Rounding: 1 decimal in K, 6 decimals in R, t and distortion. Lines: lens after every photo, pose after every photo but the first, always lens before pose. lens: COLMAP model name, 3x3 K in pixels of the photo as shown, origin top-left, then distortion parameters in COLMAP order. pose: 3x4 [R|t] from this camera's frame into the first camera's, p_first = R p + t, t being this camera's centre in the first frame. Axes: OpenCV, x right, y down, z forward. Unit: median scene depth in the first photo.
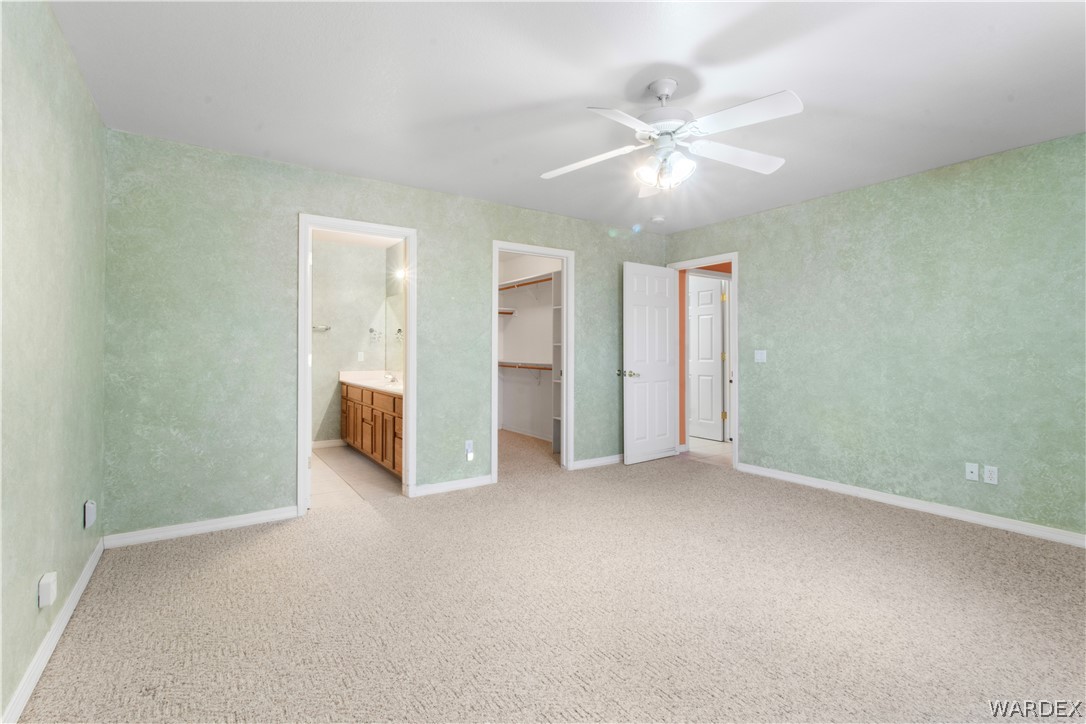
lens RADIAL K [[503.0, 0, 547.5], [0, 503.0, 347.1], [0, 0, 1]] dist [0.004842, -0.000585]
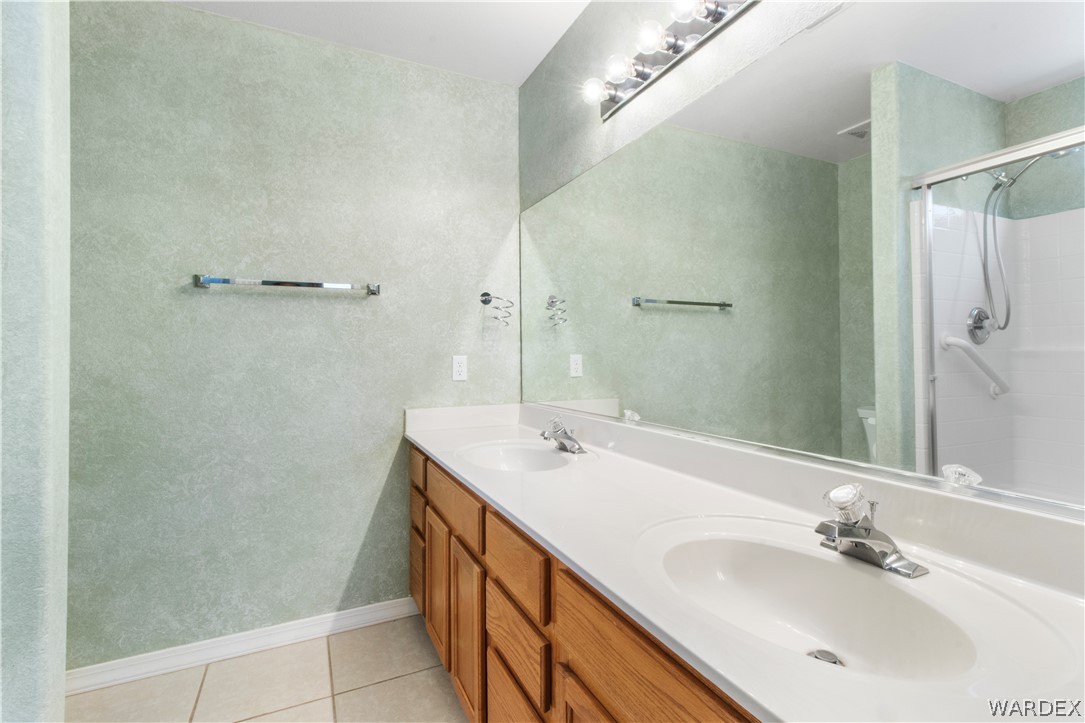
lens RADIAL K [[502.5, 0, 547.0], [0, 502.5, 346.6], [0, 0, 1]] dist [0.004842, -0.000585]
pose [[0.986495, -0.012343, -0.163325, -0.252197], [0.011692, 0.999919, -0.004946, 0.005960], [0.163373, 0.002970, 0.986560, 0.658241]]
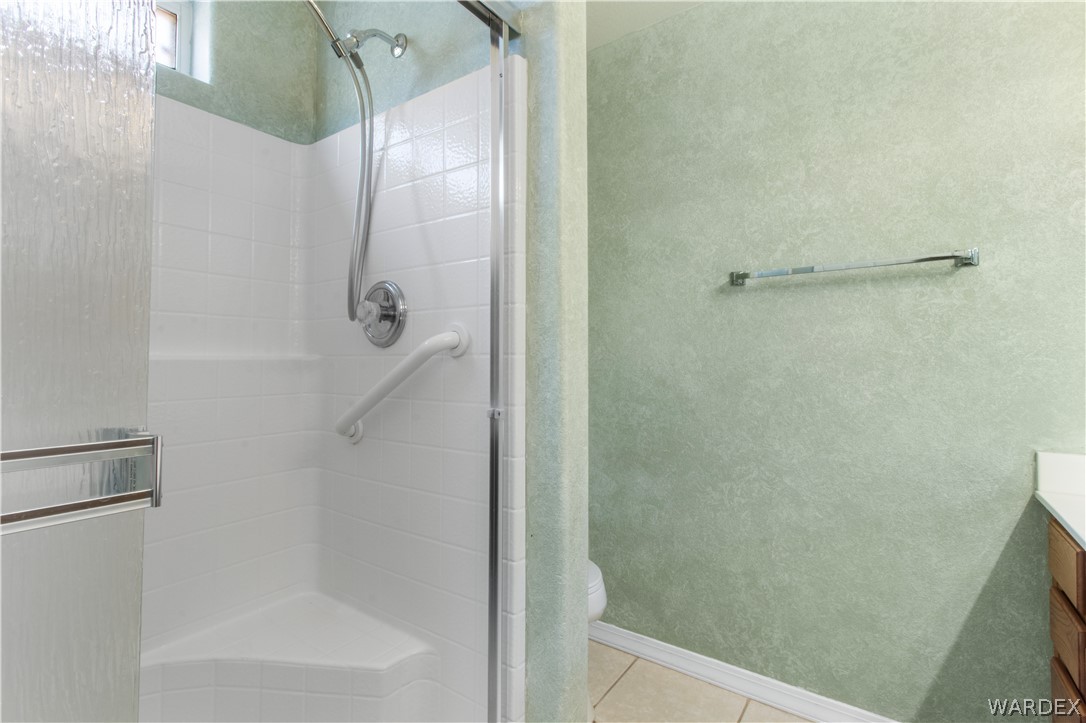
lens RADIAL K [[503.0, 0, 547.5], [0, 503.0, 346.6], [0, 0, 1]] dist [0.004842, -0.000585]
pose [[0.329861, -0.026453, -0.943659, -0.277409], [0.010941, 0.999647, -0.024198, 0.006425], [0.943966, -0.002343, 0.330034, 0.732493]]
